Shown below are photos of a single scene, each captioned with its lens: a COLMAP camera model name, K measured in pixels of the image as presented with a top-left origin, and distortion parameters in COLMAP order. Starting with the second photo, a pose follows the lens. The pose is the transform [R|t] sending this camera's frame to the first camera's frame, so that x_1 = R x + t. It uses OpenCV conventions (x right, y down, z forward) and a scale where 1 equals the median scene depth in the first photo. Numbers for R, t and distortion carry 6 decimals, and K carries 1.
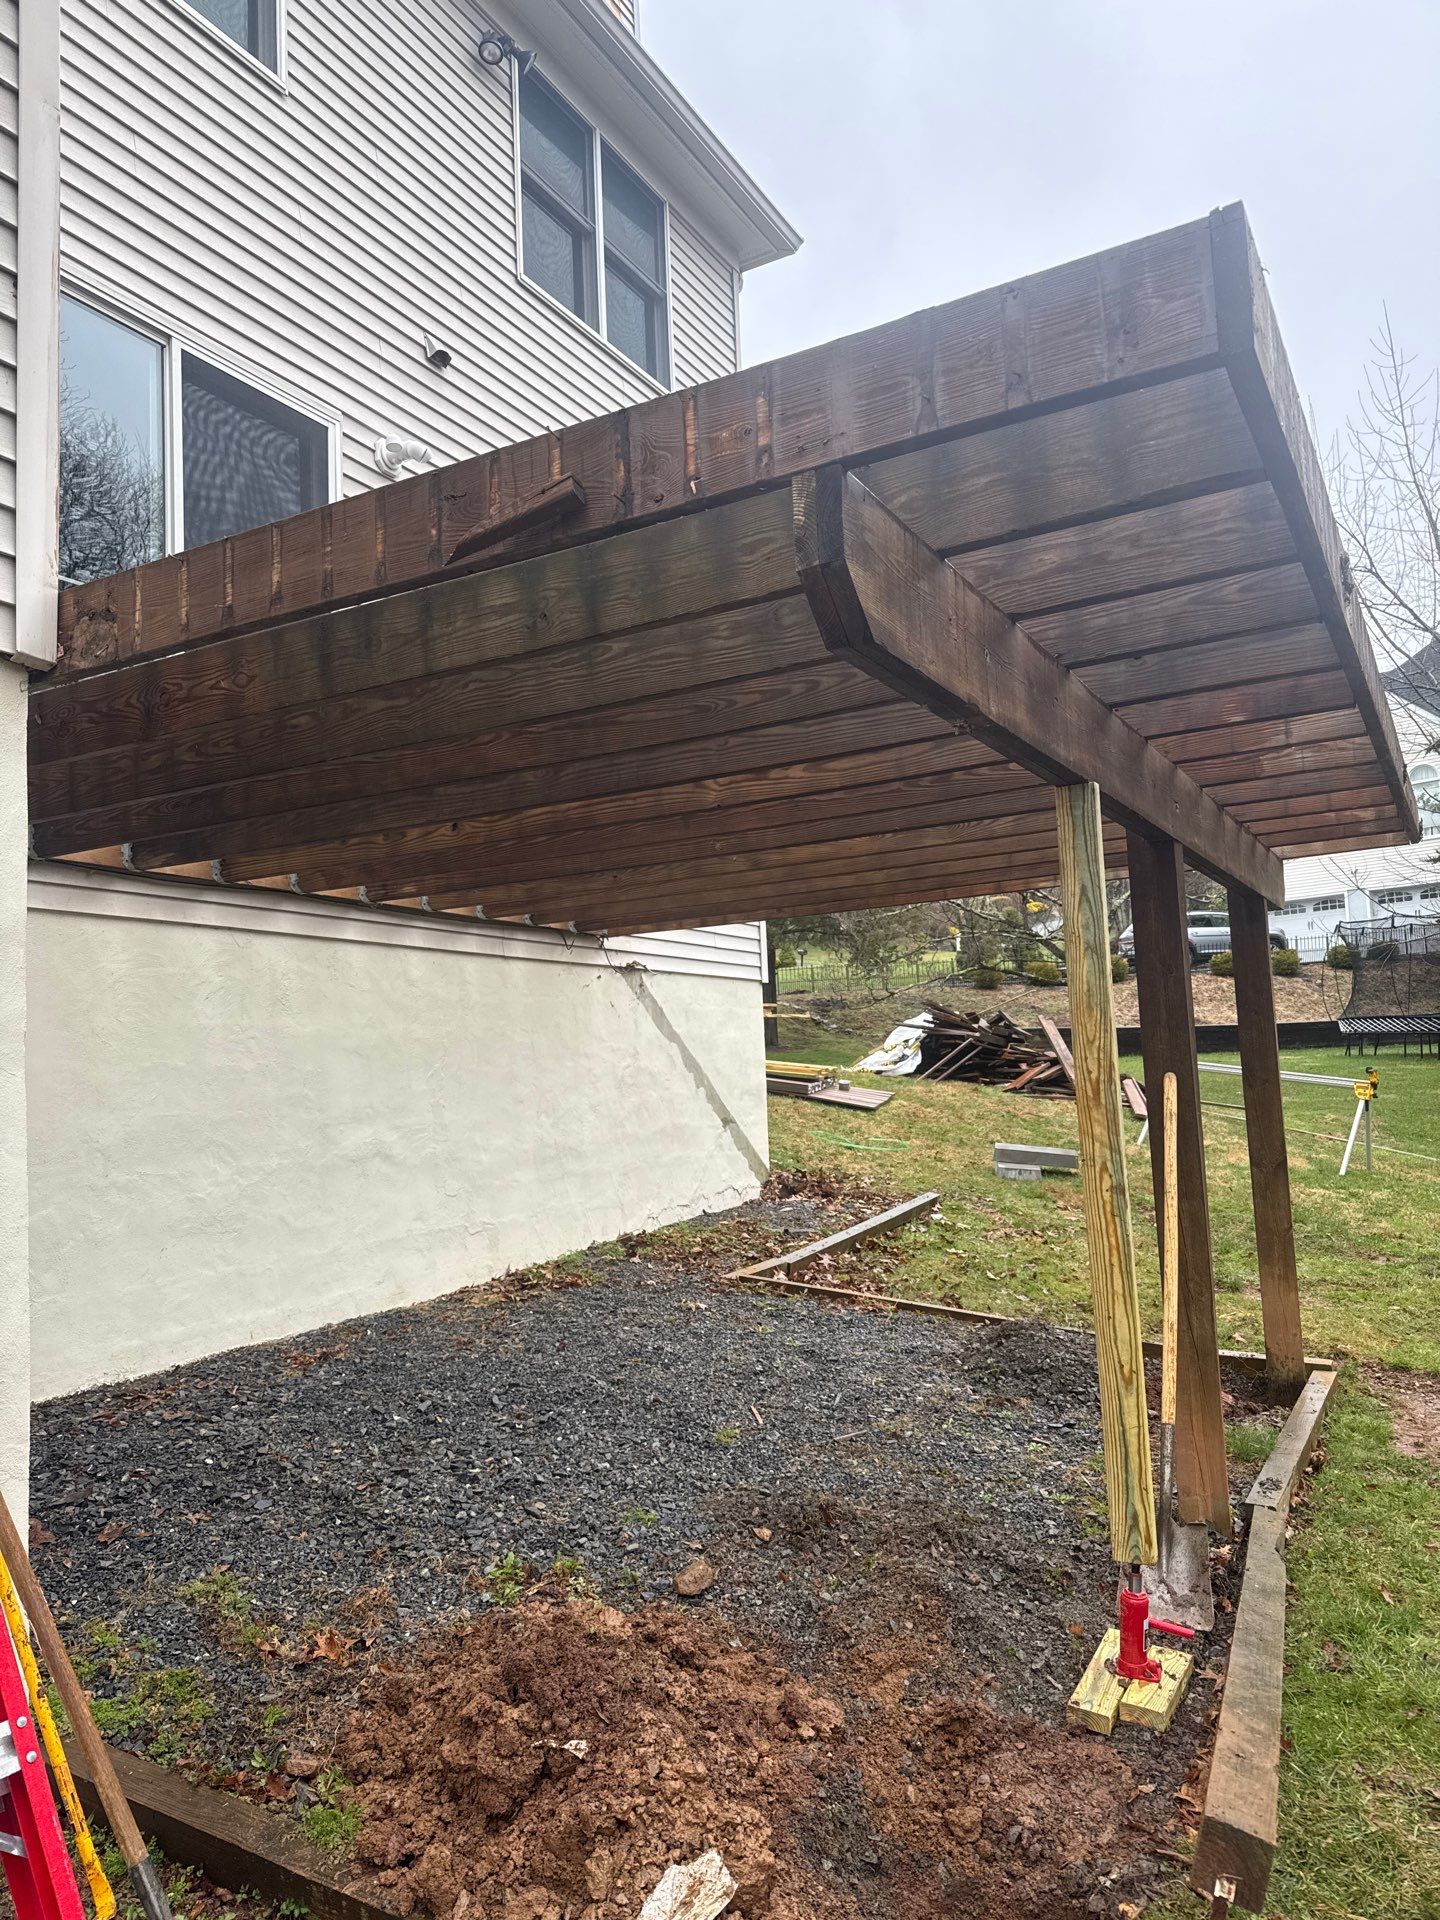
lens RADIAL K [[1333.4, 0, 717.1], [0, 1333.4, 953.4], [0, 0, 1]] dist [0.055273, -0.083970]
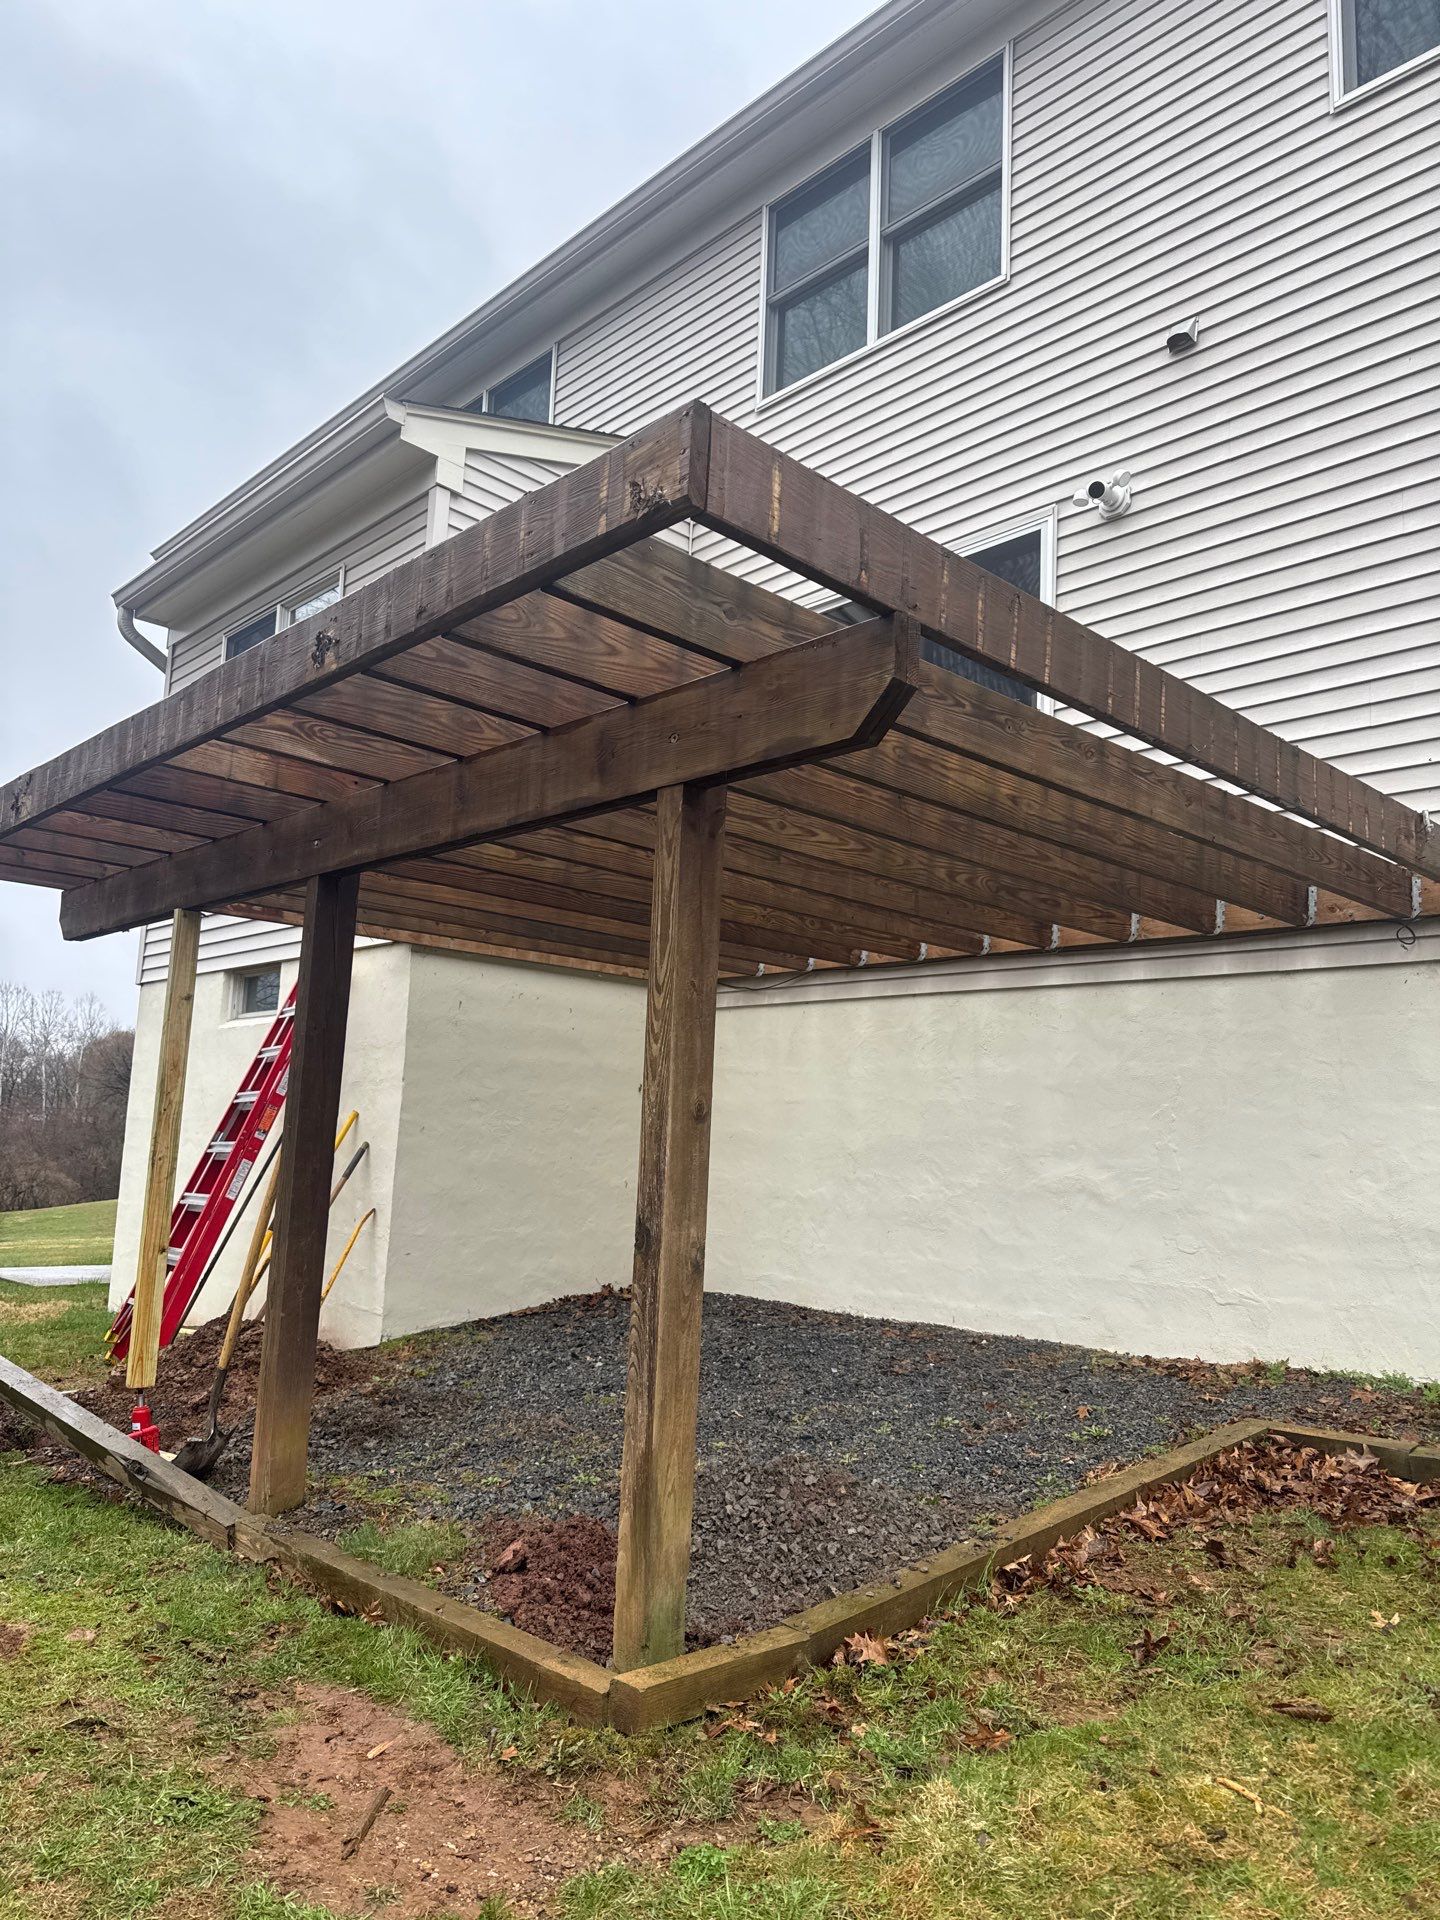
lens RADIAL K [[1333.4, 0, 717.1], [0, 1333.4, 953.4], [0, 0, 1]] dist [0.055273, -0.083970]
pose [[-0.298830, -0.111013, -0.947828, 0.875910], [0.057585, 0.989303, -0.134026, 0.098547], [0.952567, -0.094631, -0.289241, 1.120128]]
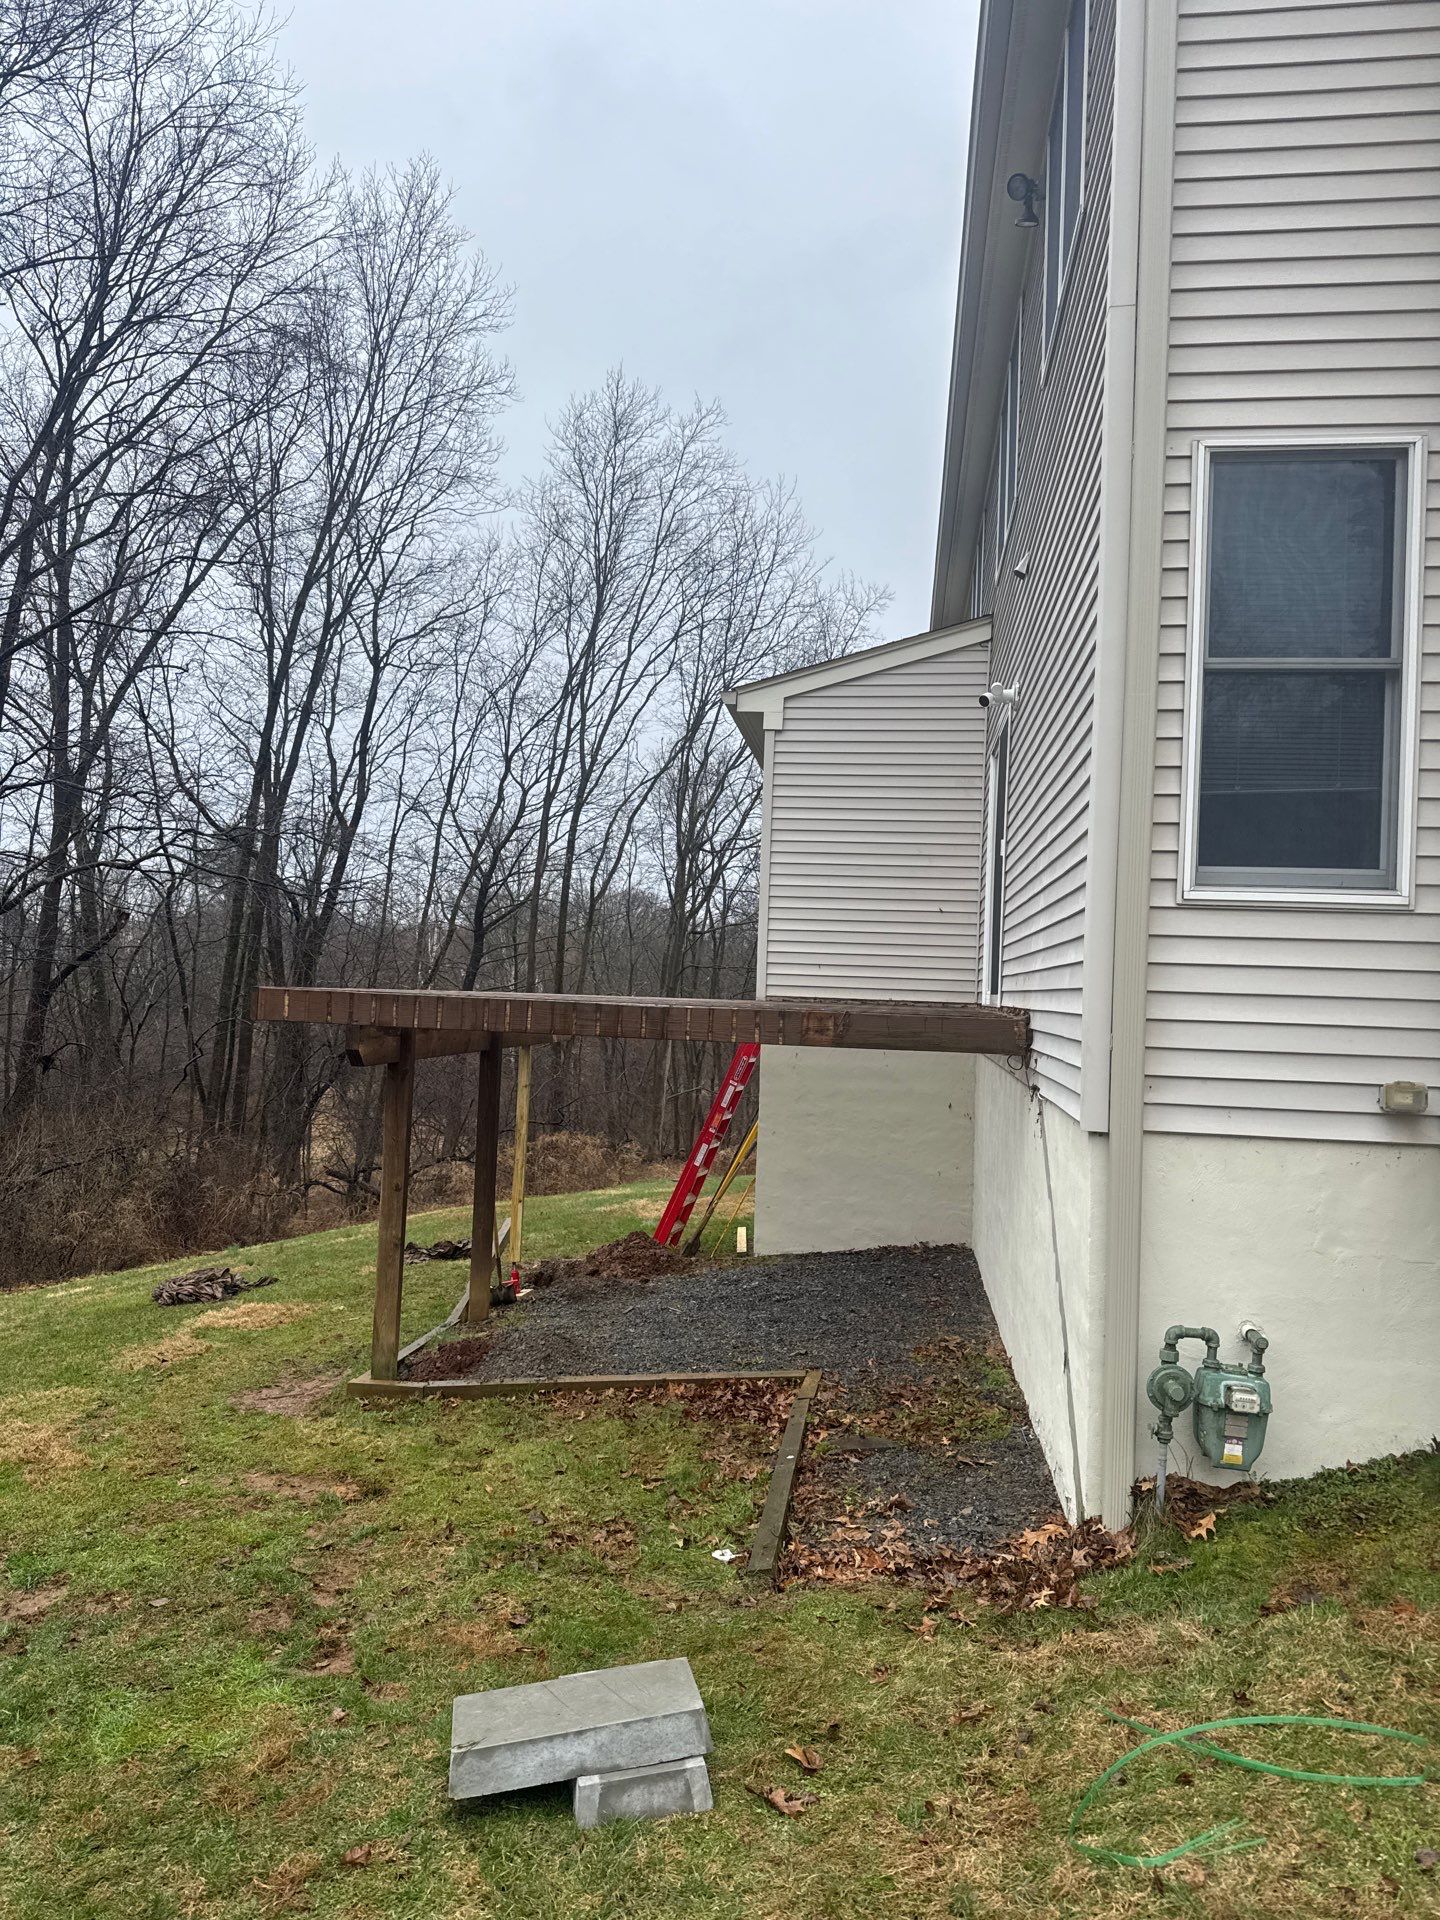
lens RADIAL K [[1340.0, 0, 748.3], [0, 1340.0, 959.2], [0, 0, 1]] dist [0.060347, -0.000208]
pose [[-0.928156, -0.001920, -0.372188, 0.551644], [0.034662, 0.995195, -0.091575, -0.000858], [0.370575, -0.097897, -0.923629, 2.397816]]
